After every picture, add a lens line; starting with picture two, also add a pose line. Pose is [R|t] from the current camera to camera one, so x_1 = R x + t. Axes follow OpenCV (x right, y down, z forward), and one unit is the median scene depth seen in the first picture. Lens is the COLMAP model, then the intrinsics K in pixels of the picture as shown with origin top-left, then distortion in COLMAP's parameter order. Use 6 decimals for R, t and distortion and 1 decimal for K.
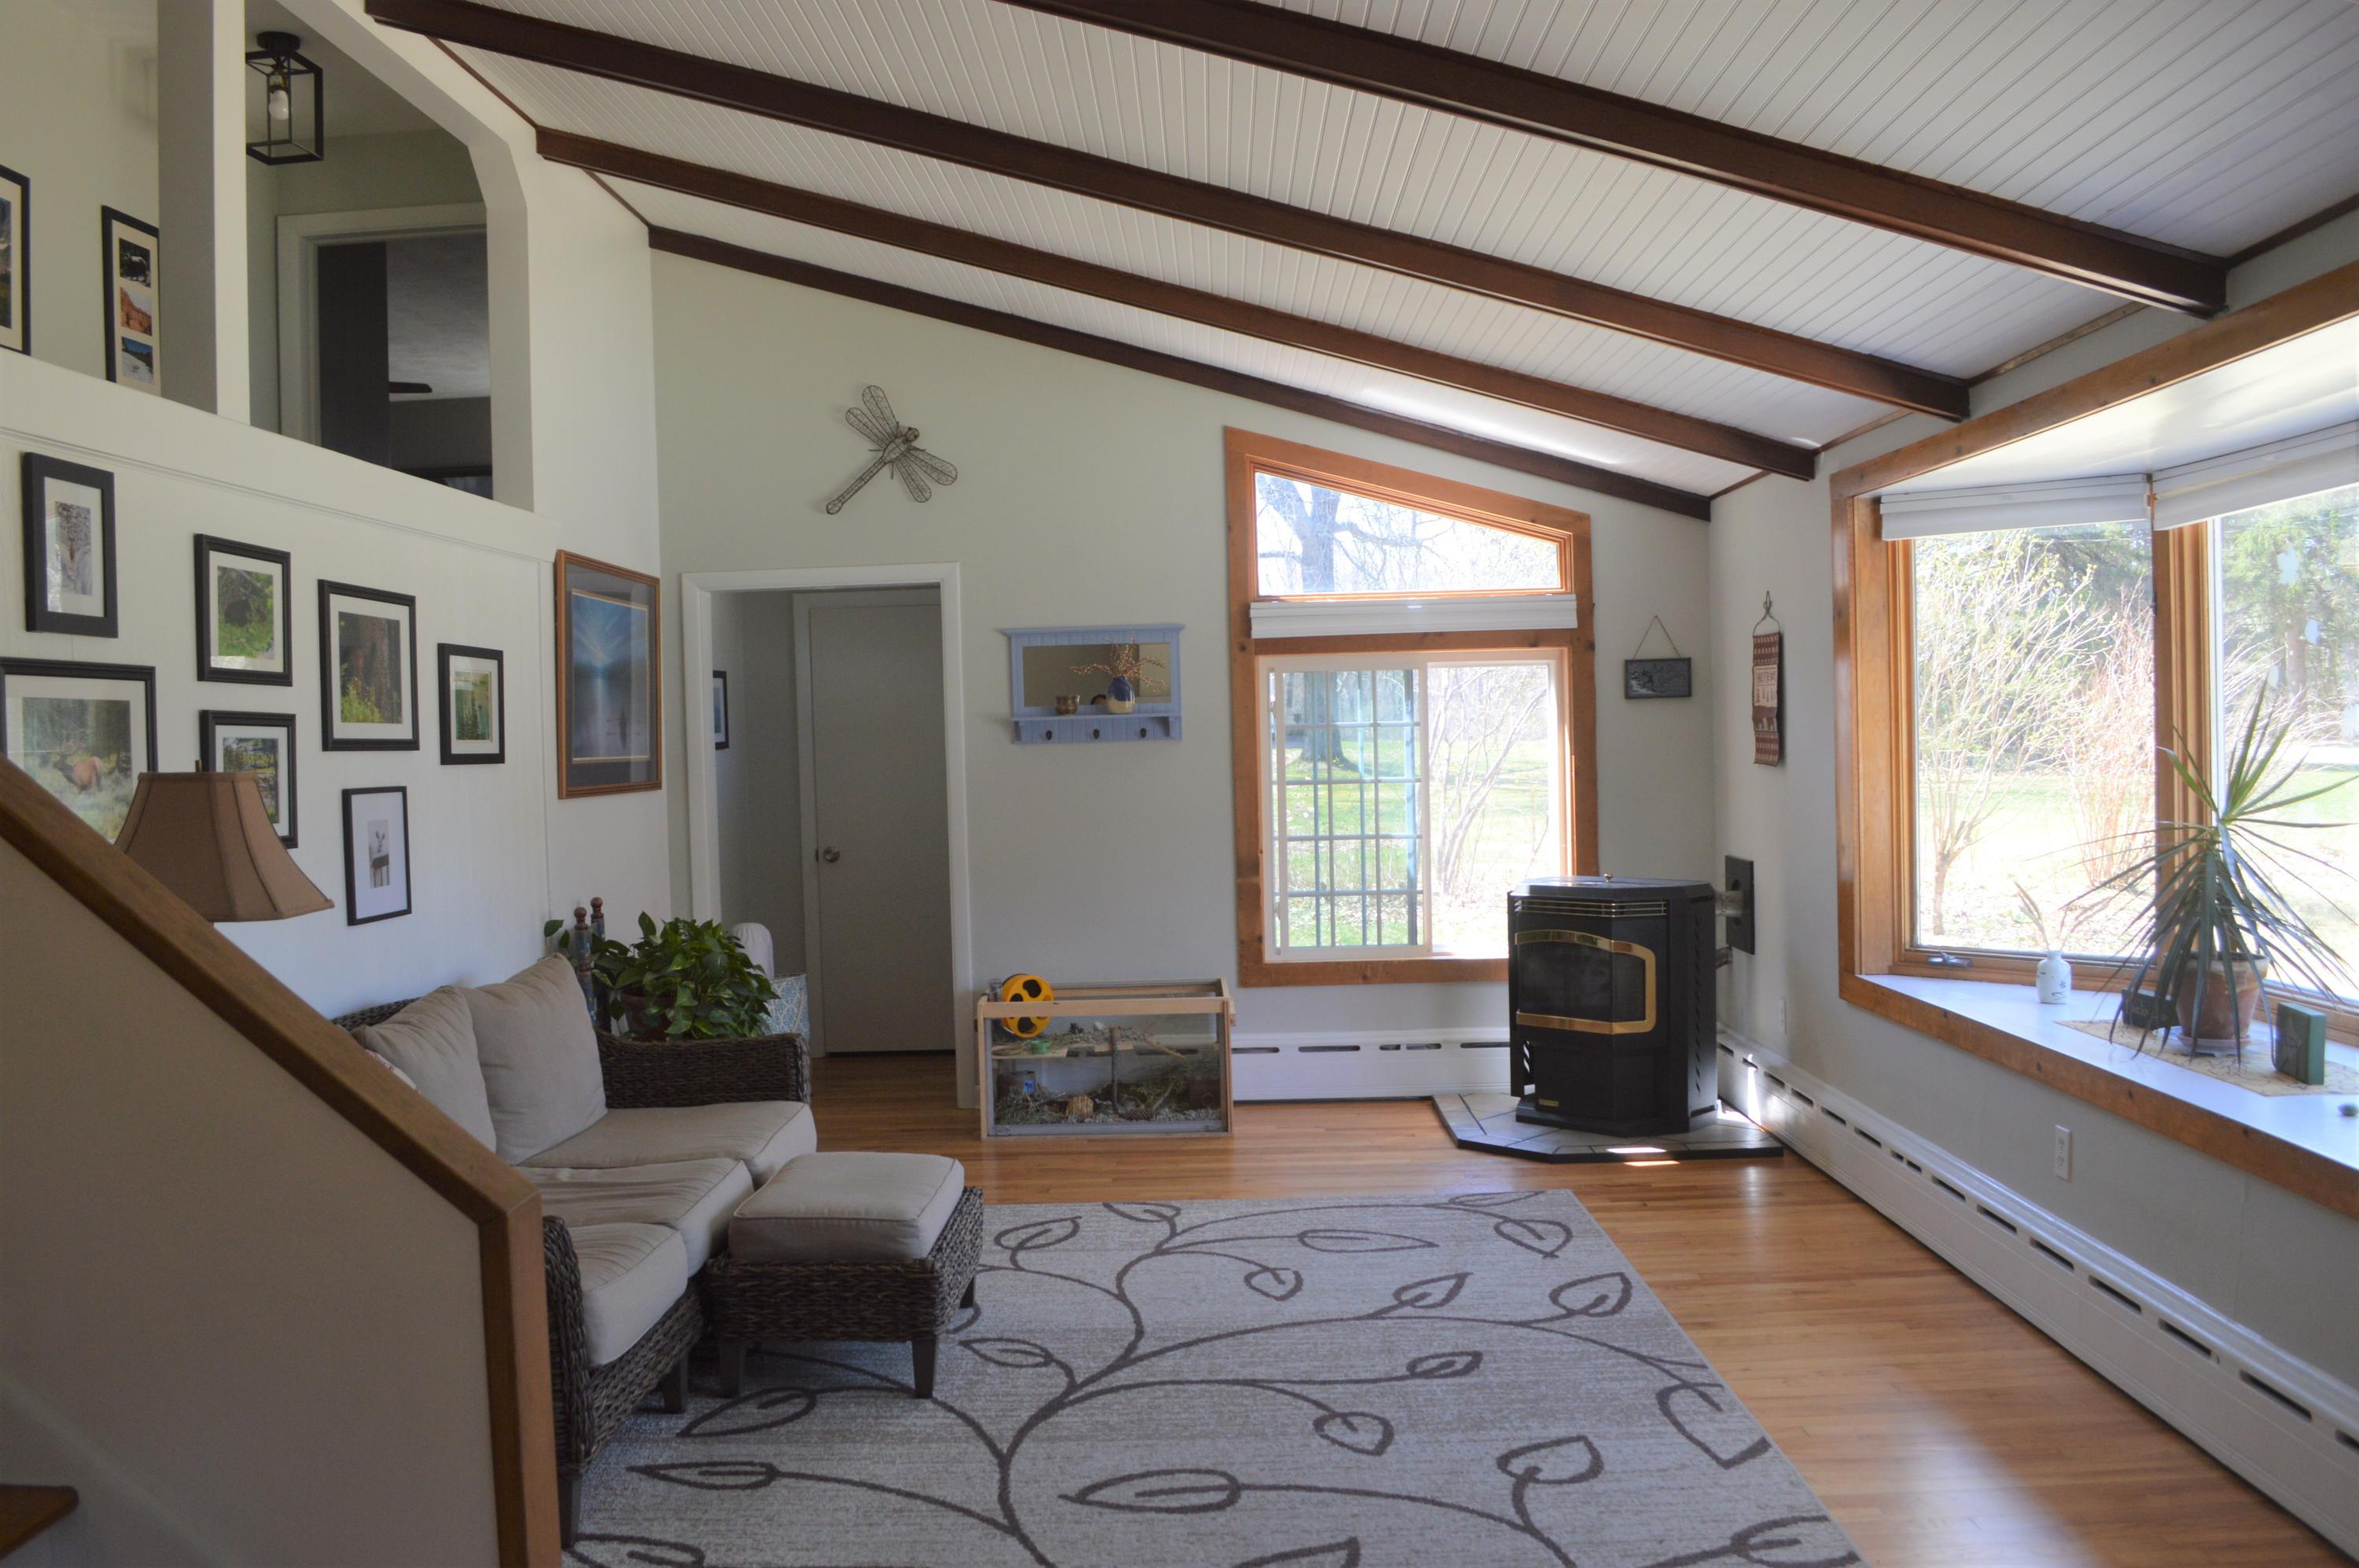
lens RADIAL K [[1886.9, 0, 1159.5], [0, 1886.9, 783.2], [0, 0, 1]] dist [-0.083100, 0.003654]
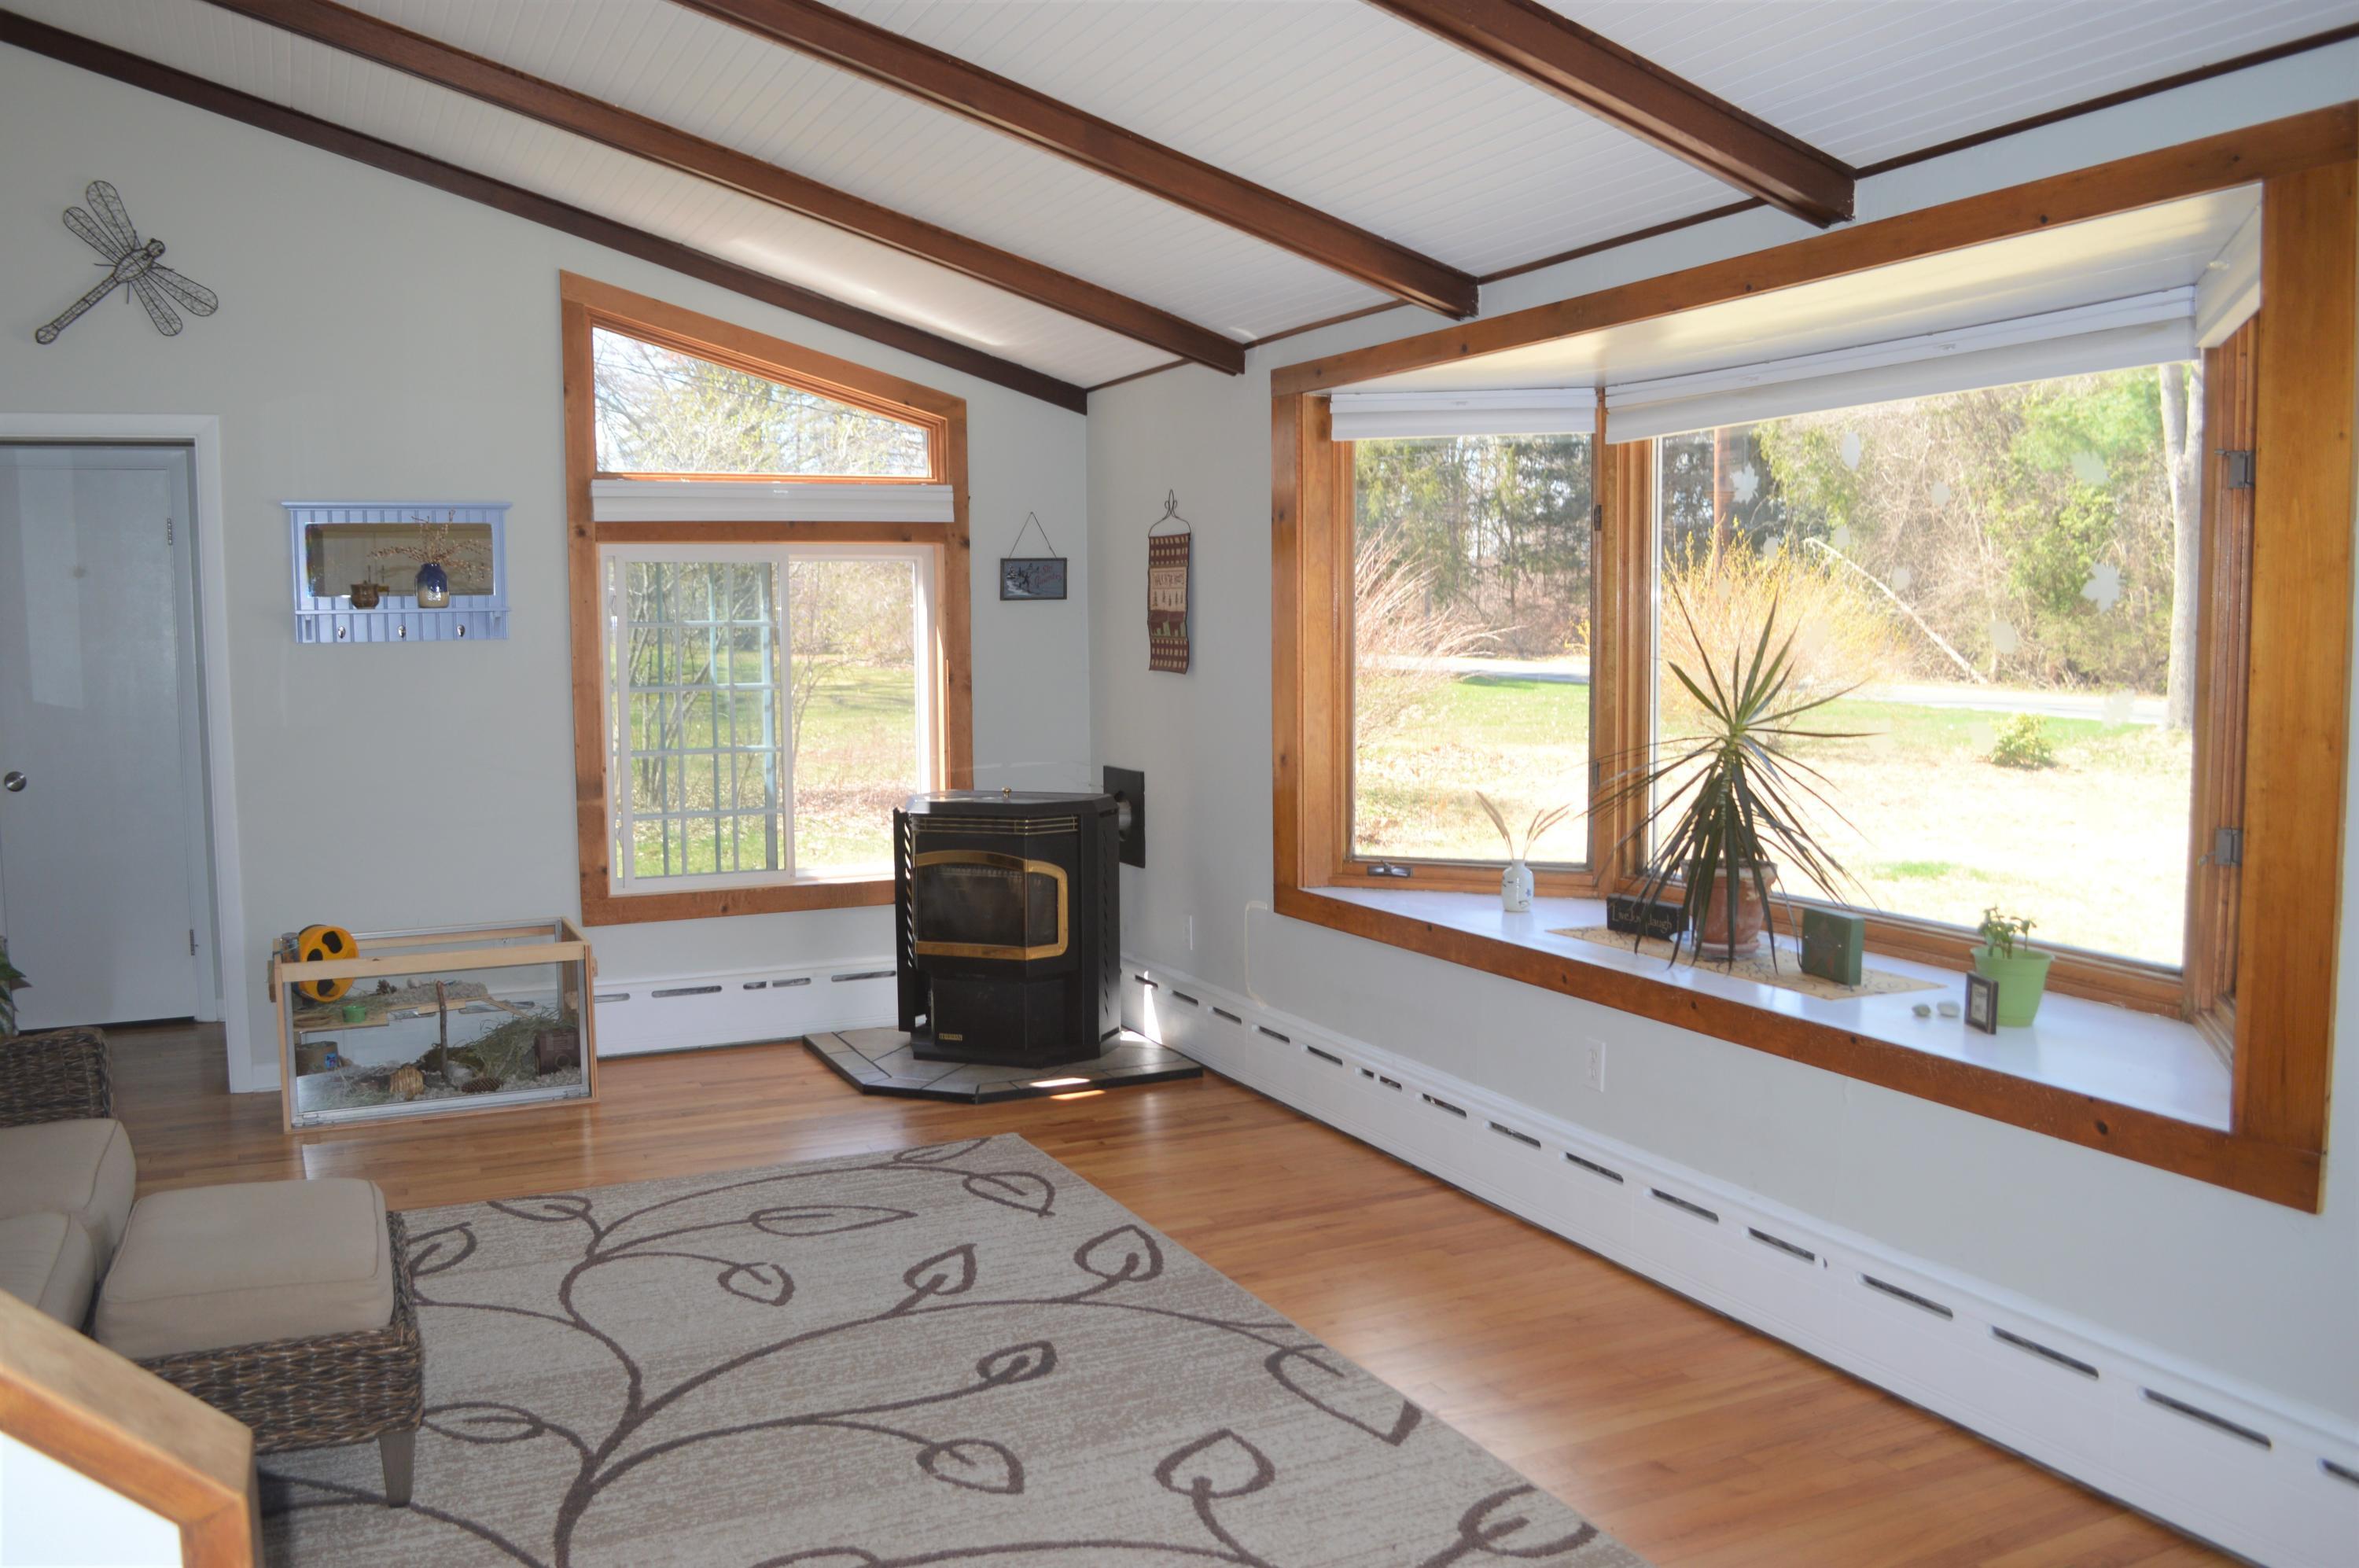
lens RADIAL K [[1886.9, 0, 1159.5], [0, 1886.9, 783.2], [0, 0, 1]] dist [-0.083100, 0.003654]
pose [[0.896786, -0.021037, 0.441964, -0.132417], [-0.001745, 0.998693, 0.051076, -0.002424], [-0.442461, -0.046575, 0.895577, 0.159920]]
